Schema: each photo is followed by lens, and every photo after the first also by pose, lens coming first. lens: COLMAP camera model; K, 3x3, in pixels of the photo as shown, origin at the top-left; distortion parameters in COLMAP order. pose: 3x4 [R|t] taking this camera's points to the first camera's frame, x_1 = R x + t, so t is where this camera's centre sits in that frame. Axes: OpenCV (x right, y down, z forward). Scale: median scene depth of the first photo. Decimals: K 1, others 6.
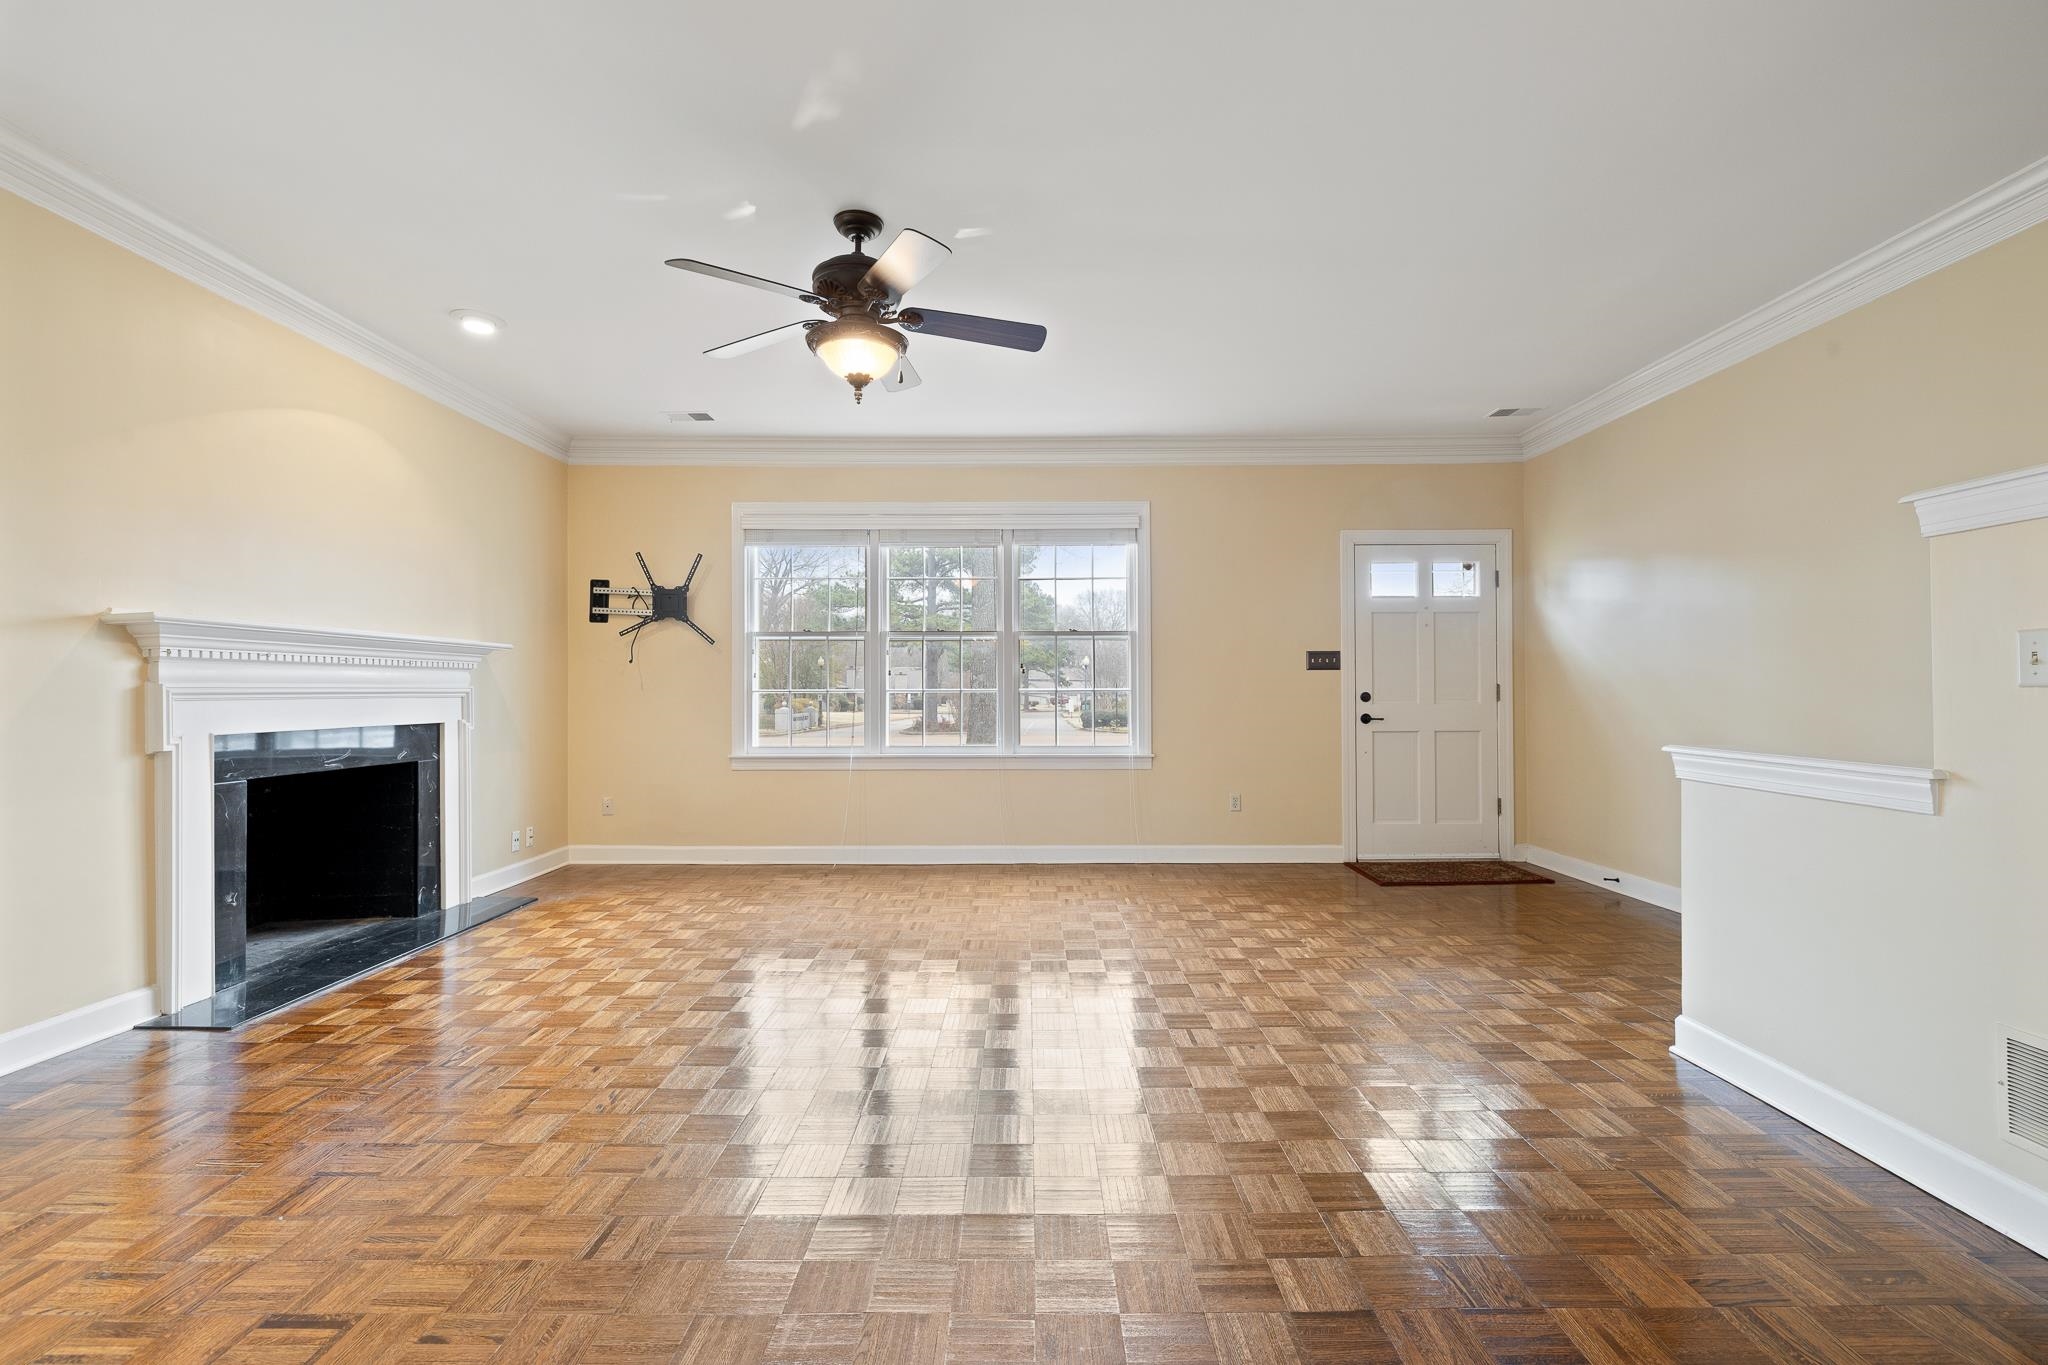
lens RADIAL K [[903.6, 0, 1004.4], [0, 903.6, 687.4], [0, 0, 1]] dist [0.021836, 0.000048]
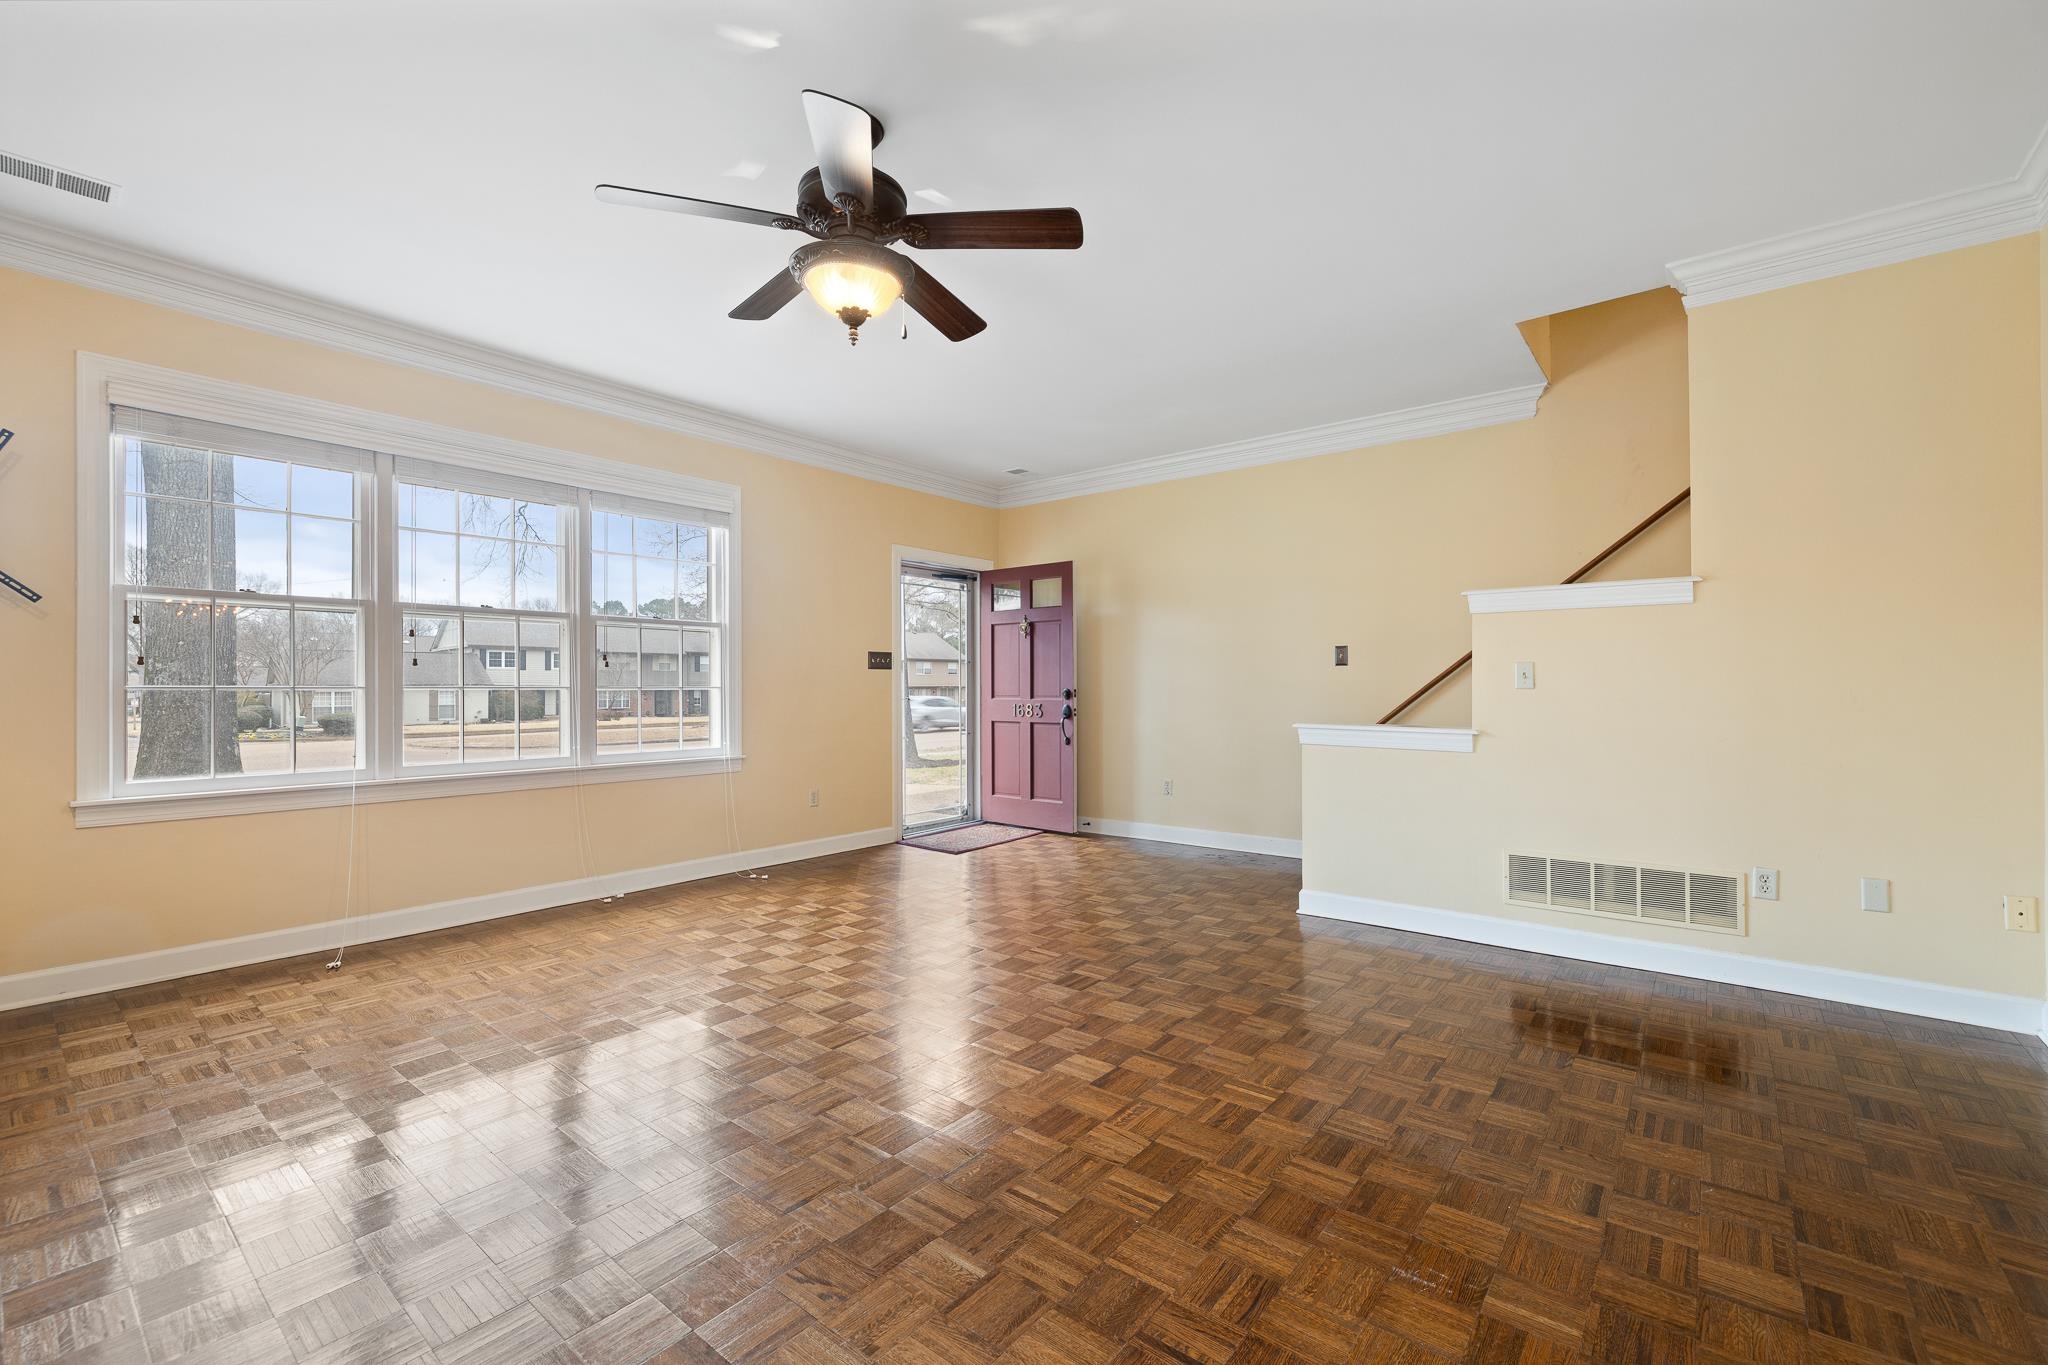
lens RADIAL K [[885.7, 0, 1017.7], [0, 885.7, 687.3], [0, 0, 1]] dist [-0.000149, -0.000015]
pose [[0.613349, 0.001910, 0.789810, -0.391719], [-0.005442, 0.999984, 0.001809, -0.000183], [-0.789793, -0.005408, 0.613349, 0.209919]]
